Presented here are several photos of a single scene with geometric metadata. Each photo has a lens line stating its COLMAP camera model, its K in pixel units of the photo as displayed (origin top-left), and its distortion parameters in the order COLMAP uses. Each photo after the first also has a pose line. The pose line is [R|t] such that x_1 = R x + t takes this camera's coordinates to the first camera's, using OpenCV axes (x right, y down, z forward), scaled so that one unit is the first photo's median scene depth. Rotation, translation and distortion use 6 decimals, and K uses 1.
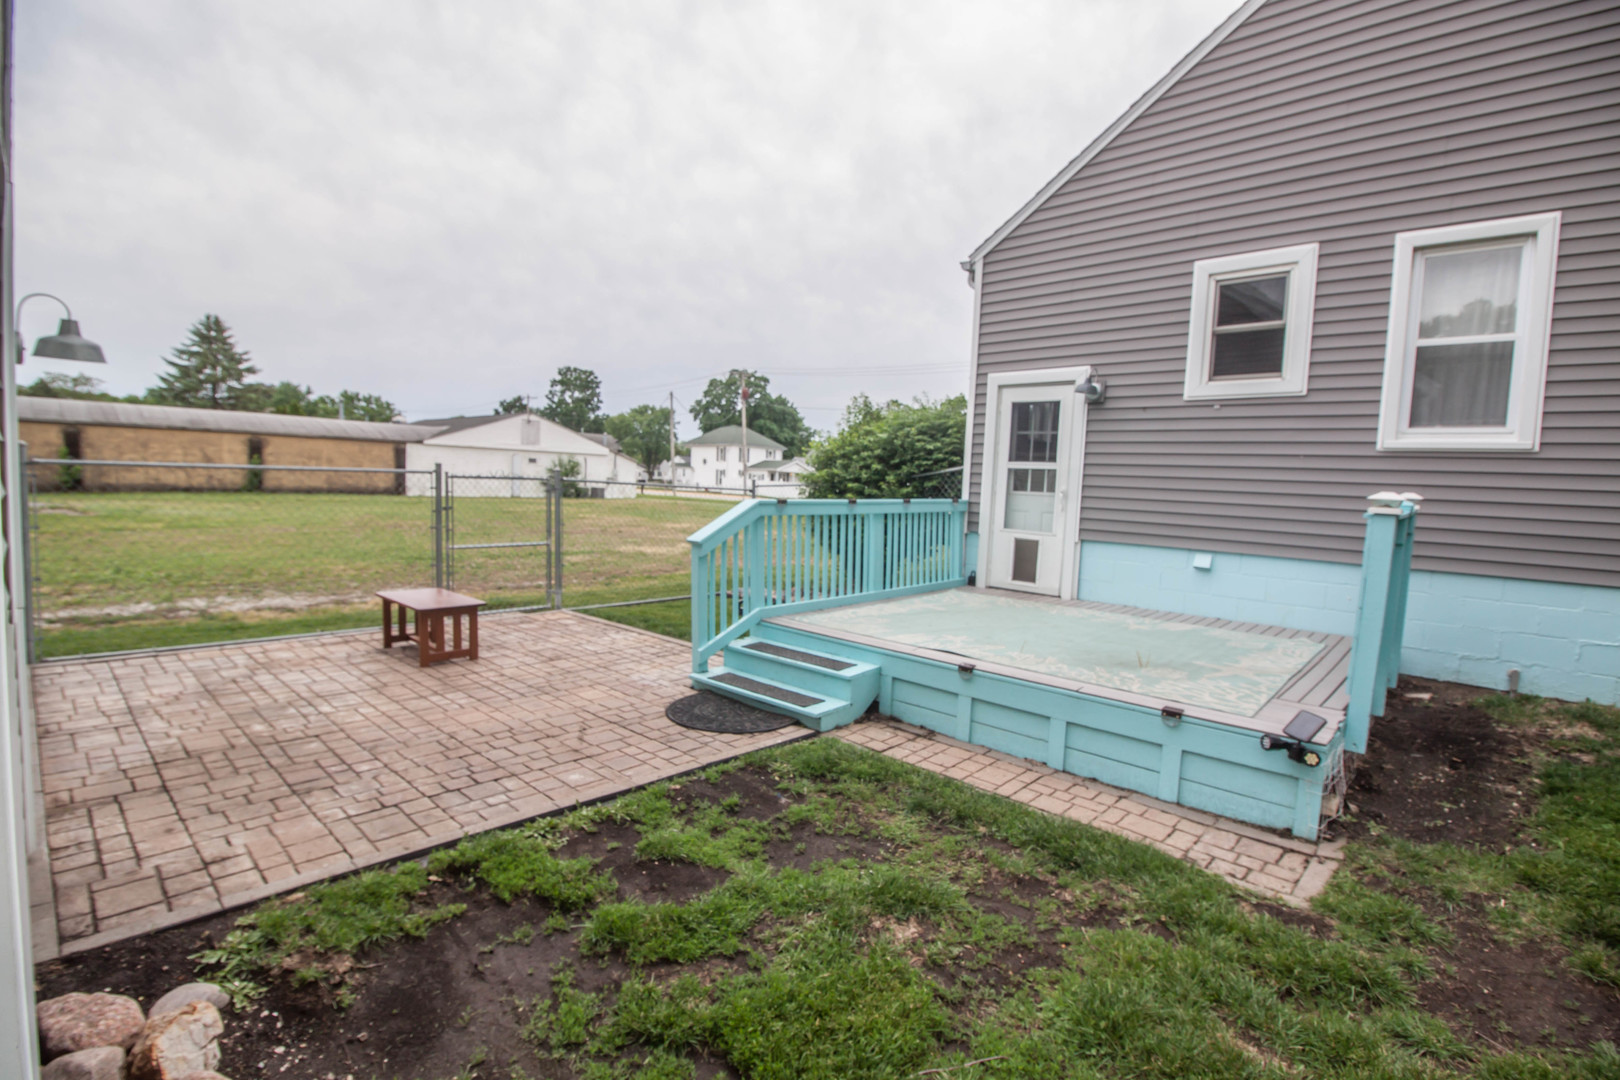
lens RADIAL K [[743.9, 0, 810.0], [0, 743.9, 540.0], [0, 0, 1]] dist [-0.009645, -0.001207]
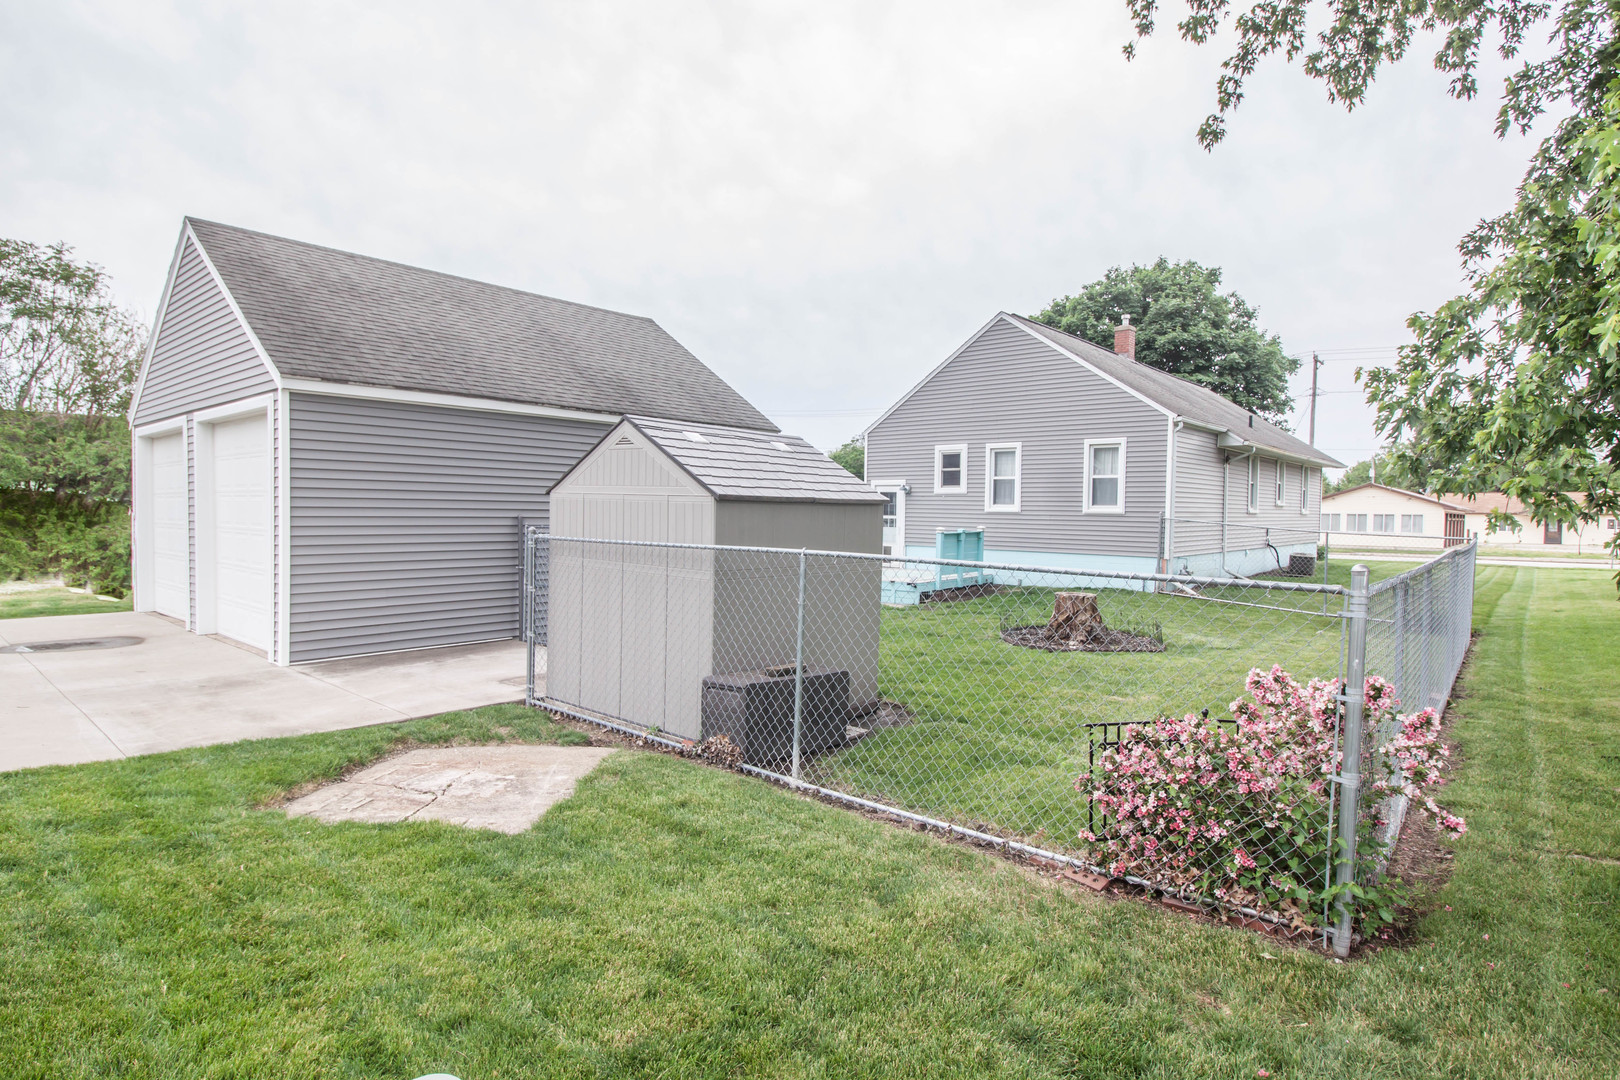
lens RADIAL K [[862.5, 0, 803.0], [0, 862.5, 533.4], [0, 0, 1]] dist [0.002835, 0.000510]
pose [[0.999375, -0.027975, 0.021613, -0.009080], [0.029063, 0.998236, -0.051780, 0.015688], [-0.020126, 0.052375, 0.998425, -0.302945]]
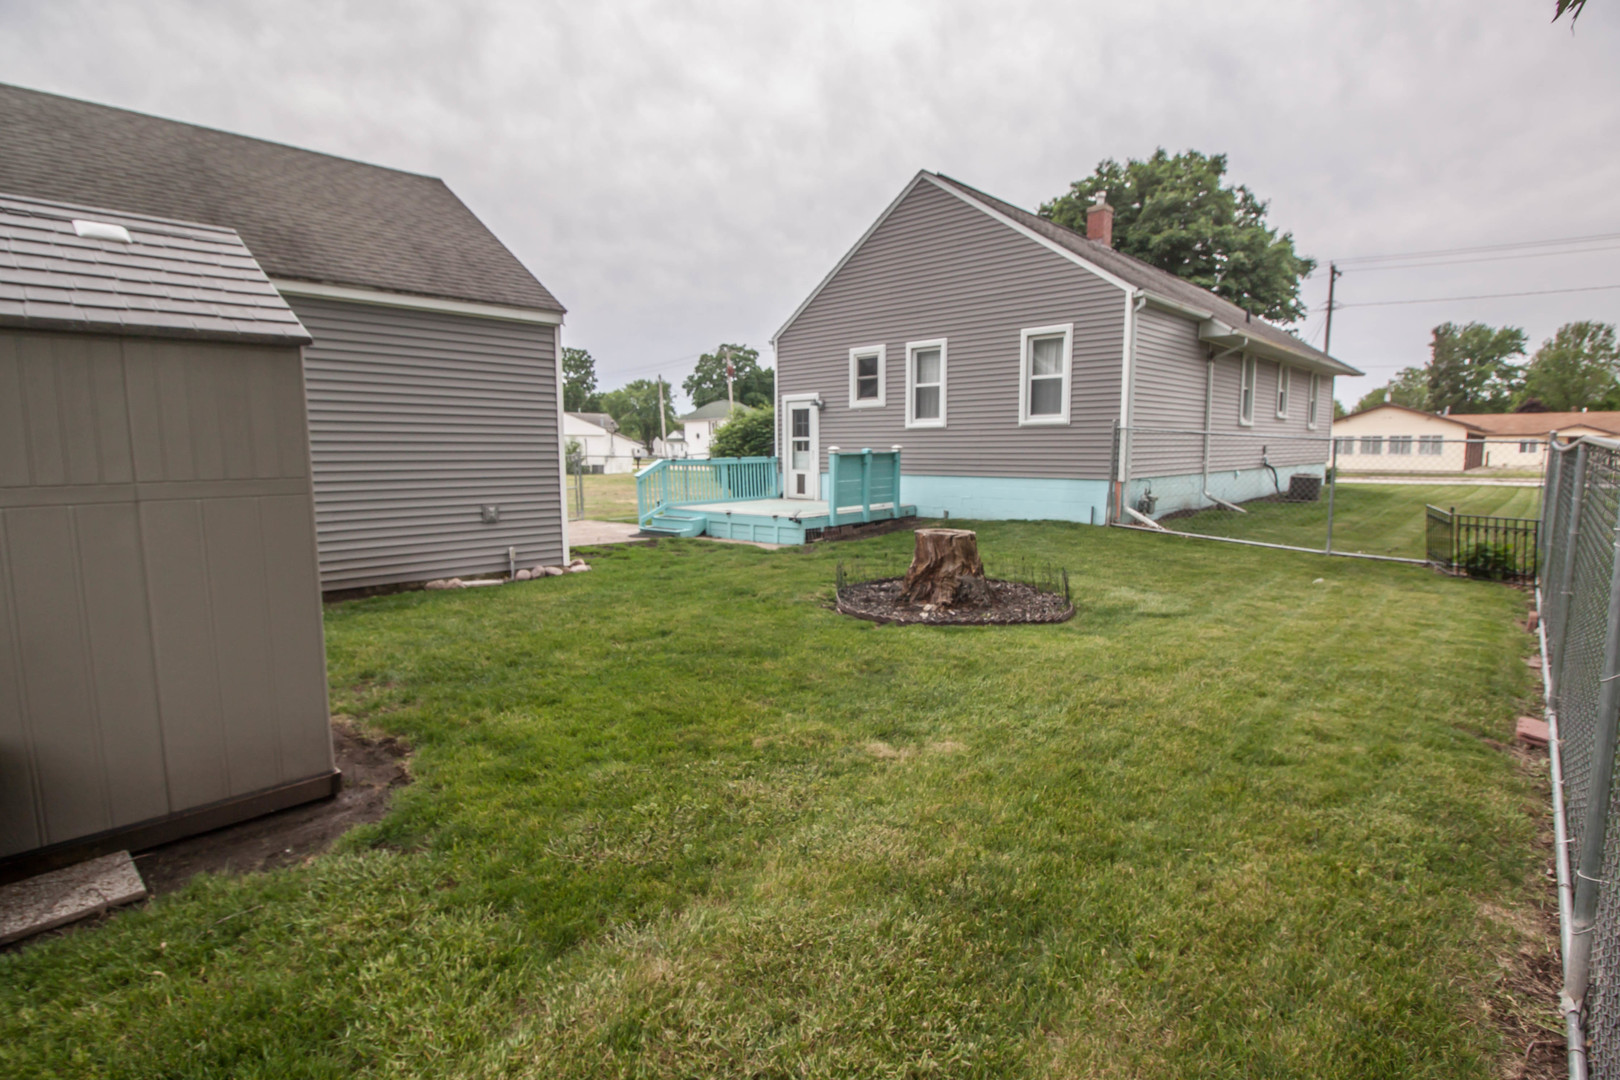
lens RADIAL K [[797.4, 0, 810.0], [0, 797.4, 540.0], [0, 0, 1]] dist [-0.003471, -0.000795]
pose [[0.998767, -0.044537, -0.021918, 0.056344], [0.045240, 0.998441, 0.032706, 0.018036], [0.020428, -0.033657, 0.999225, -0.202014]]
